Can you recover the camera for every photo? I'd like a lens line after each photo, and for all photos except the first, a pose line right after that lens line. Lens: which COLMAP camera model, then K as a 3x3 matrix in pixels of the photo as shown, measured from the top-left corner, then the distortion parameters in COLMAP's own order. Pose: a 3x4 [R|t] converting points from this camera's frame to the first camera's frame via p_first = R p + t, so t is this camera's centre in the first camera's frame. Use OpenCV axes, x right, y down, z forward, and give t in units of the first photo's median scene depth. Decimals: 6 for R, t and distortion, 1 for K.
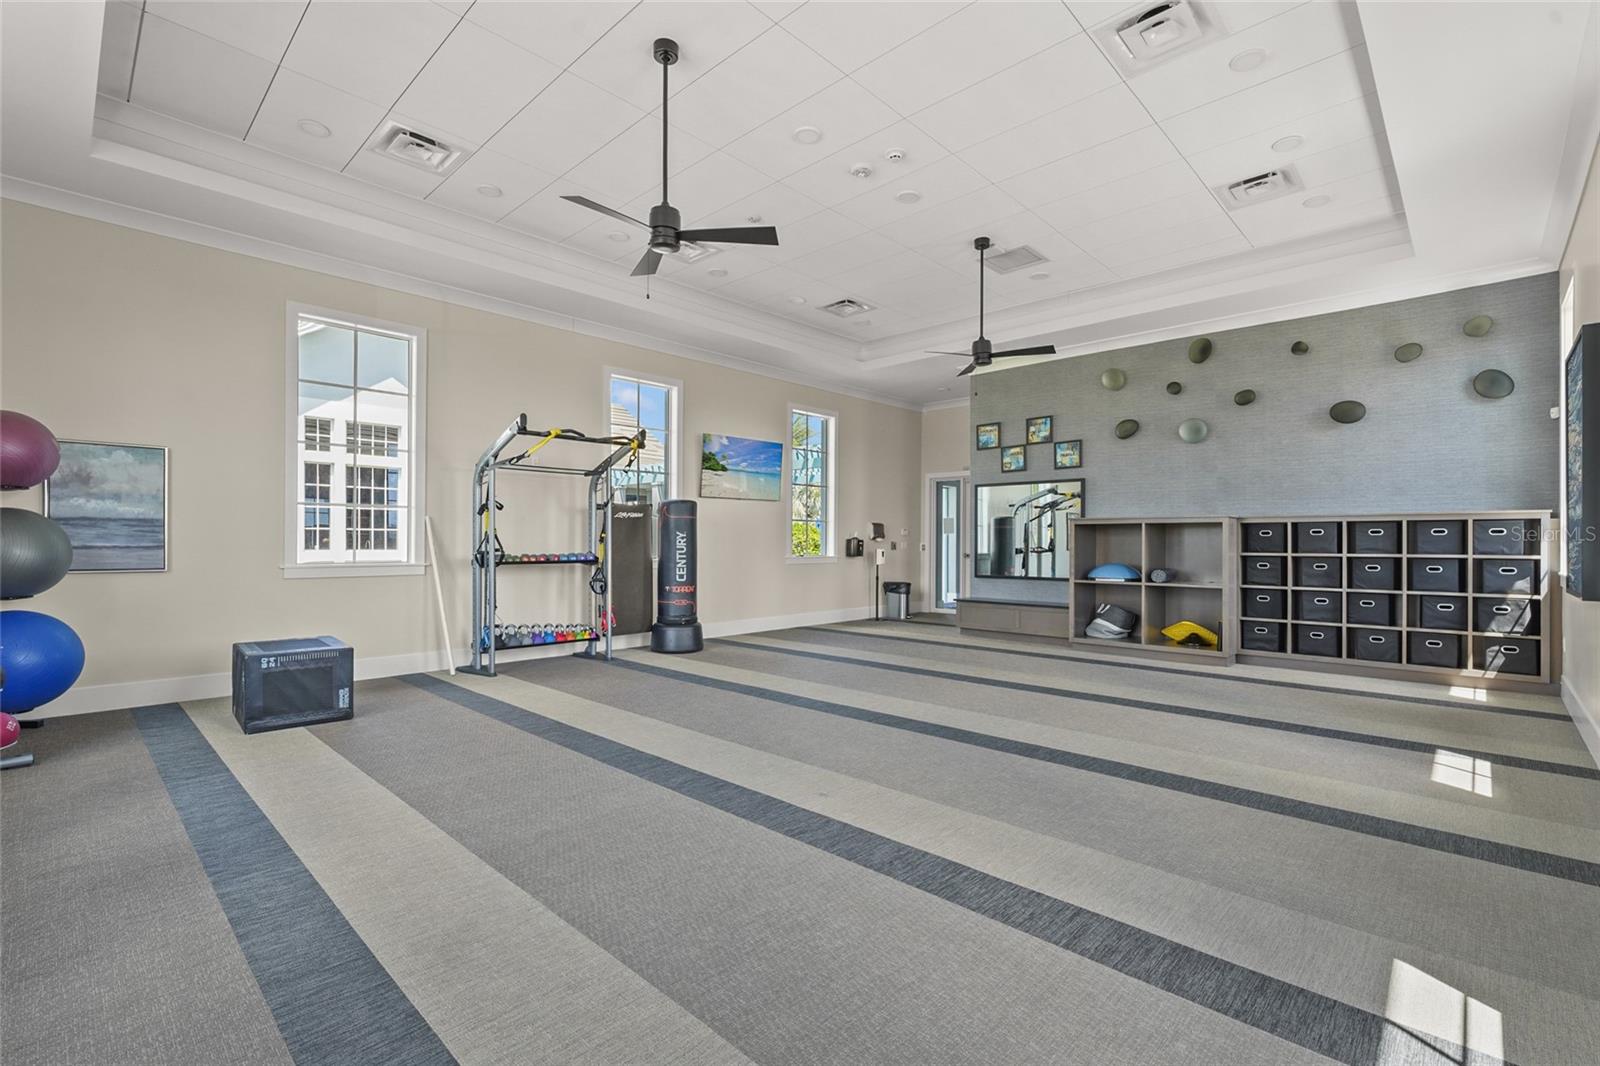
lens RADIAL K [[710.8, 0, 800.0], [0, 710.8, 539.1], [0, 0, 1]] dist [0.000277, 0.000009]
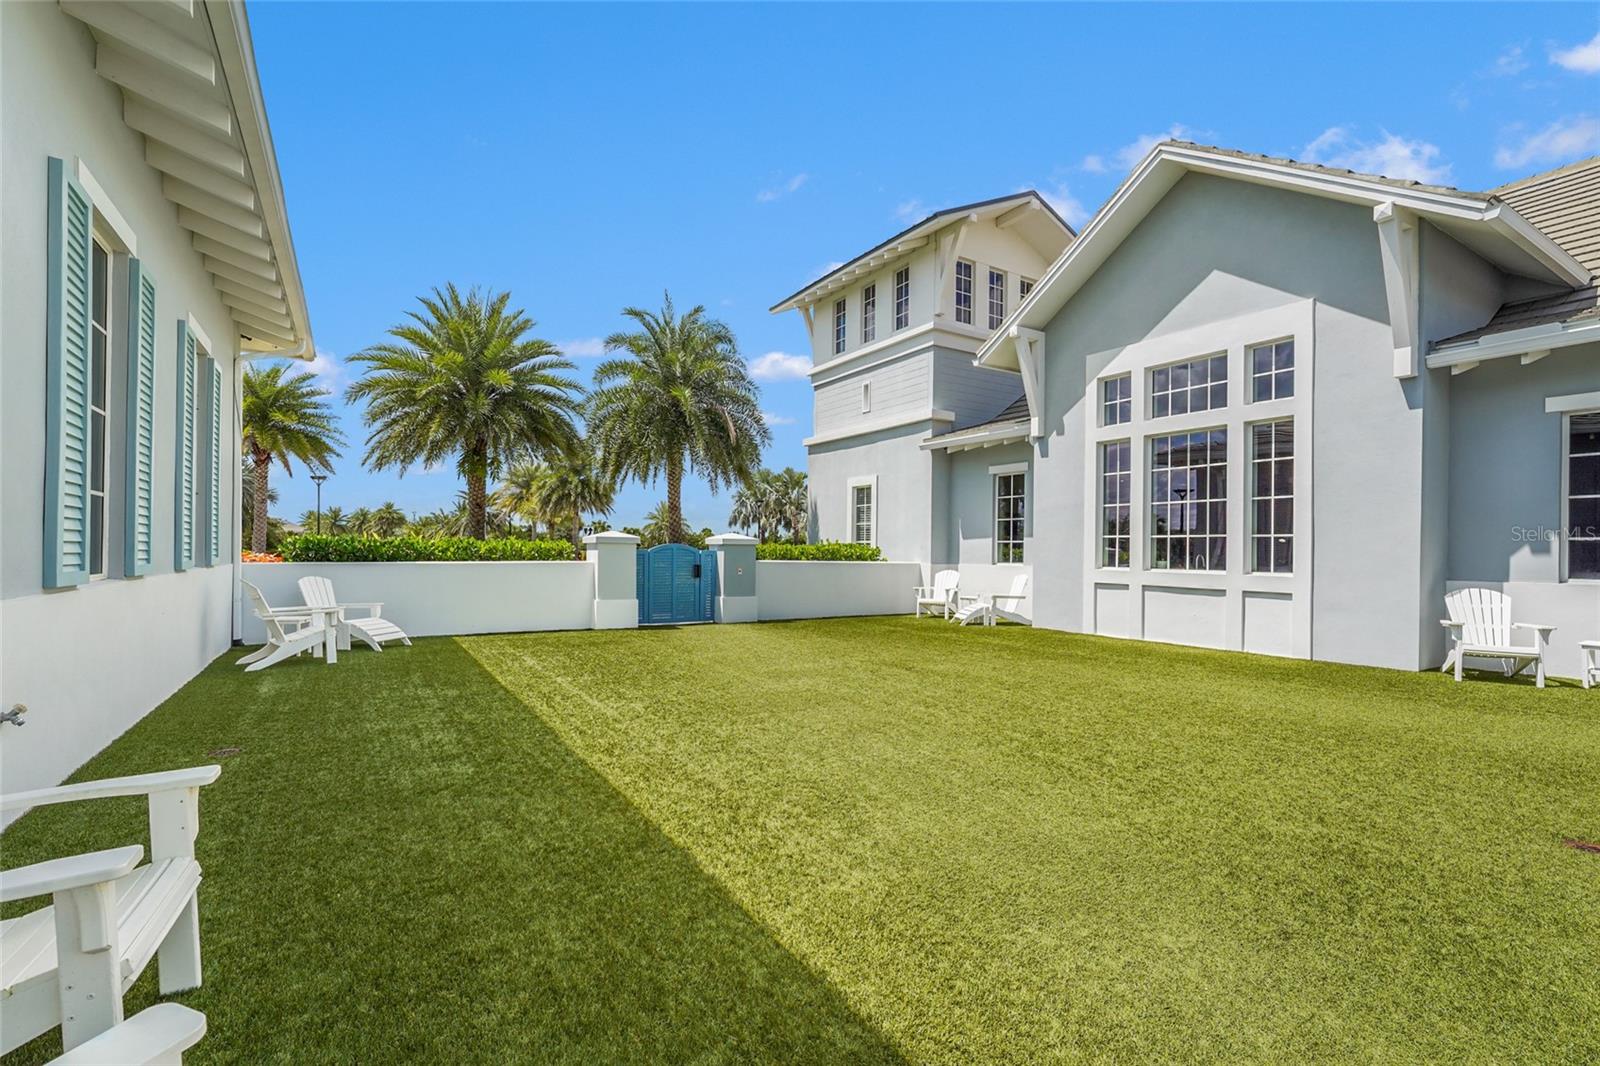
lens RADIAL K [[710.8, 0, 800.5], [0, 710.8, 544.1], [0, 0, 1]] dist [0.000277, 0.000009]
pose [[-0.246811, -0.008432, -0.969027, 0.061833], [0.000590, 0.999961, -0.008851, -0.001891], [0.969064, -0.002756, -0.246796, 0.859679]]
